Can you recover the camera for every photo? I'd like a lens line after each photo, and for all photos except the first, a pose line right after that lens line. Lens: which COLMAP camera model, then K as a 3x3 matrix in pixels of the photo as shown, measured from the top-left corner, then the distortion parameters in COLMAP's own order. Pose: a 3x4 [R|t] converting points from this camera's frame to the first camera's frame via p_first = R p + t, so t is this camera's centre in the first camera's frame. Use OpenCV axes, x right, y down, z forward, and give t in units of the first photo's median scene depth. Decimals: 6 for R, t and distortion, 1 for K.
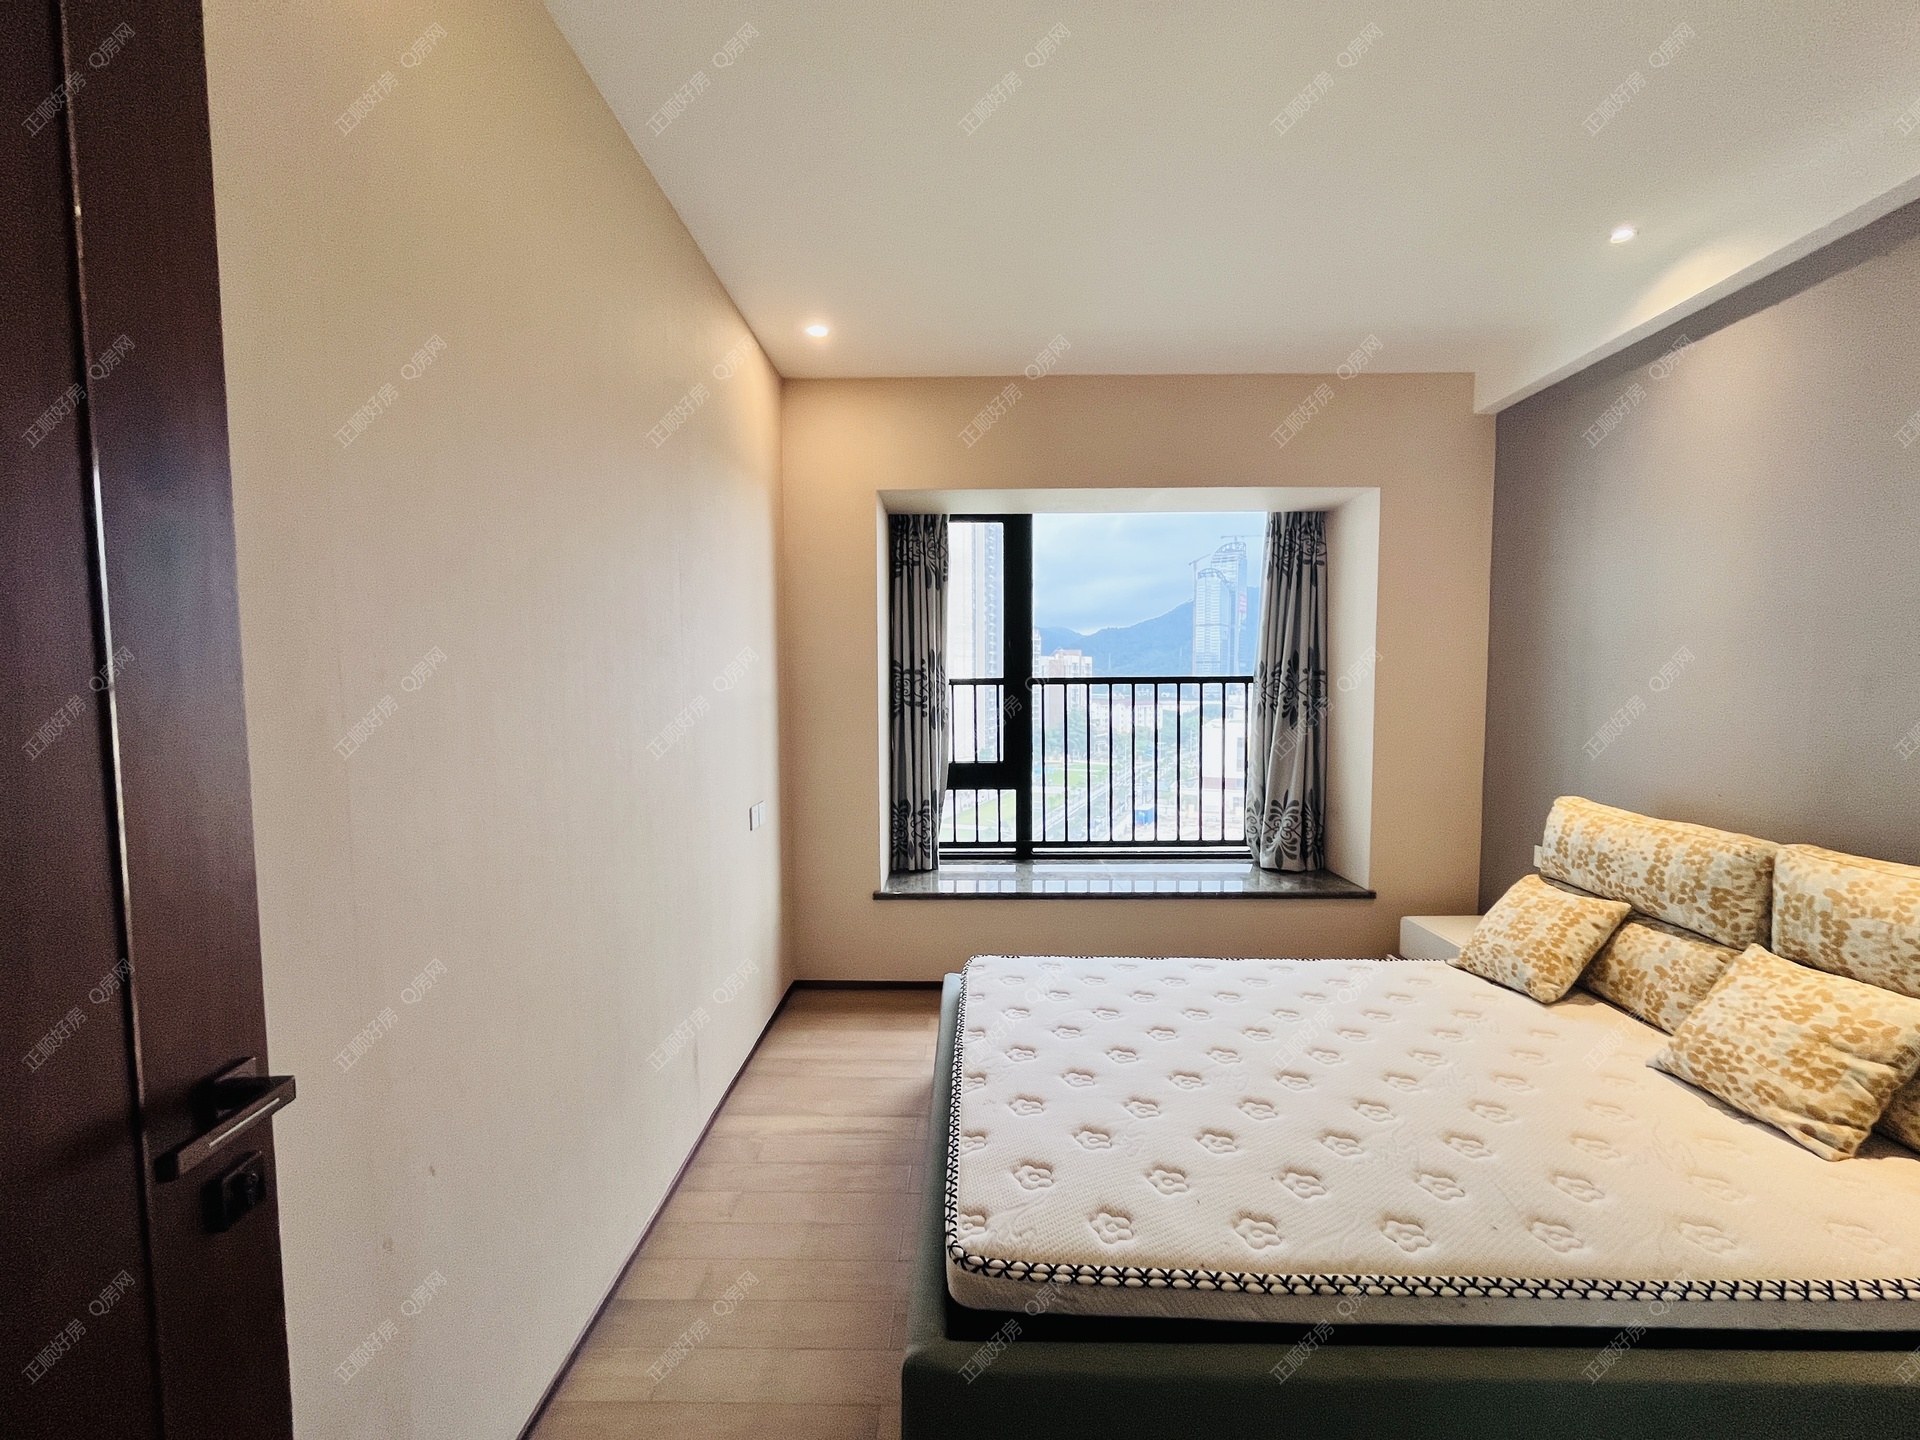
lens RADIAL K [[787.7, 0, 967.2], [0, 787.7, 732.0], [0, 0, 1]] dist [0.002032, 0.000184]
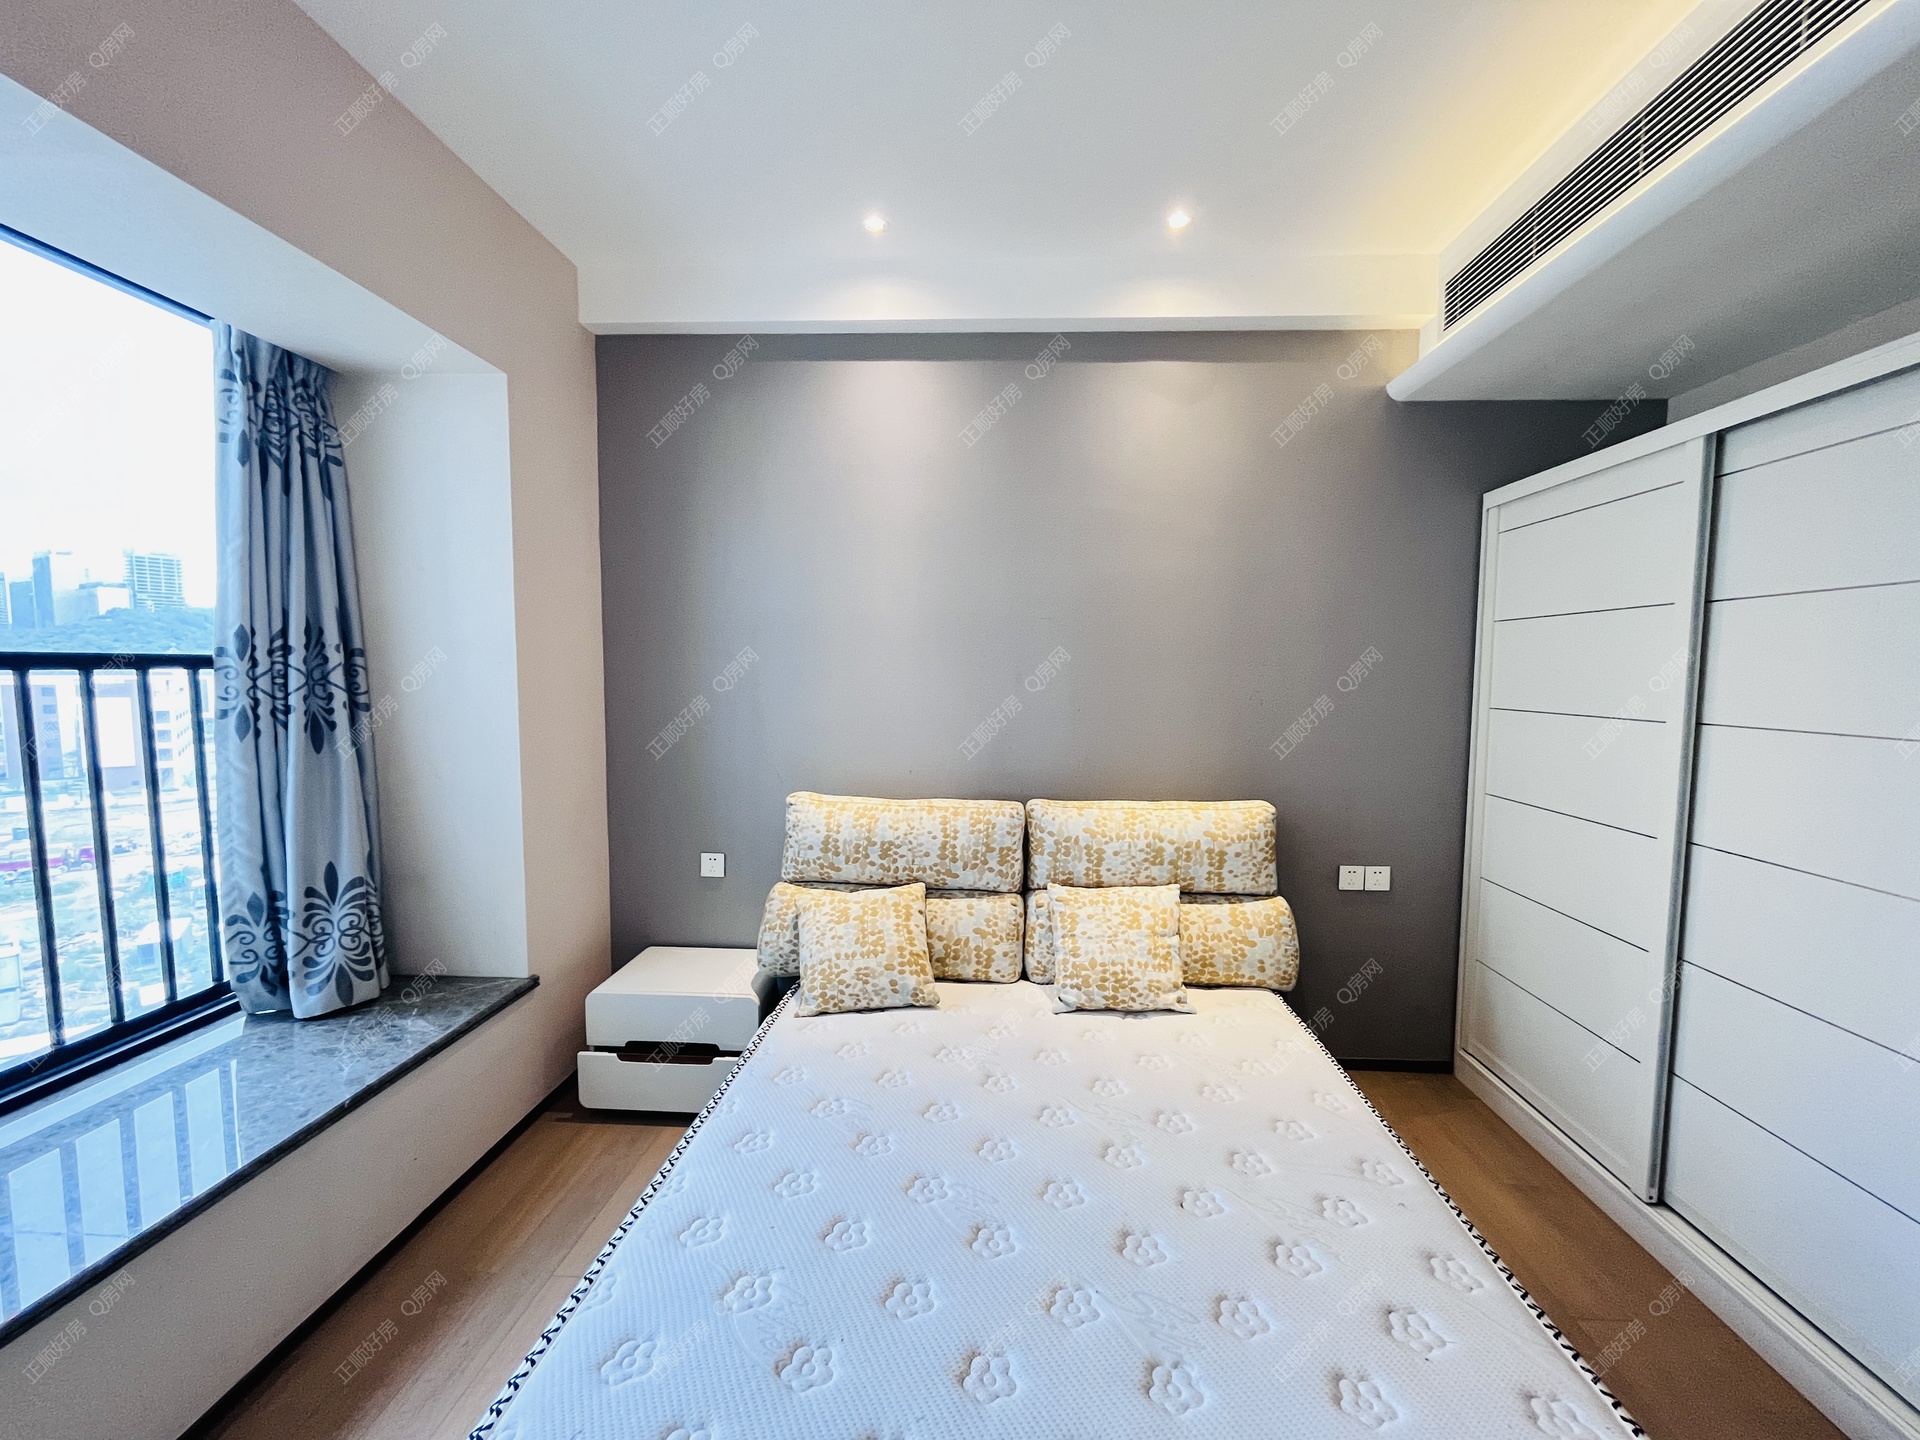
lens RADIAL K [[787.7, 0, 967.2], [0, 787.7, 732.0], [0, 0, 1]] dist [0.002032, 0.000184]
pose [[0.041864, -0.076176, 0.996215, -0.197546], [0.052083, 0.995900, 0.073963, -0.058538], [-0.997765, 0.048790, 0.045660, 0.851138]]
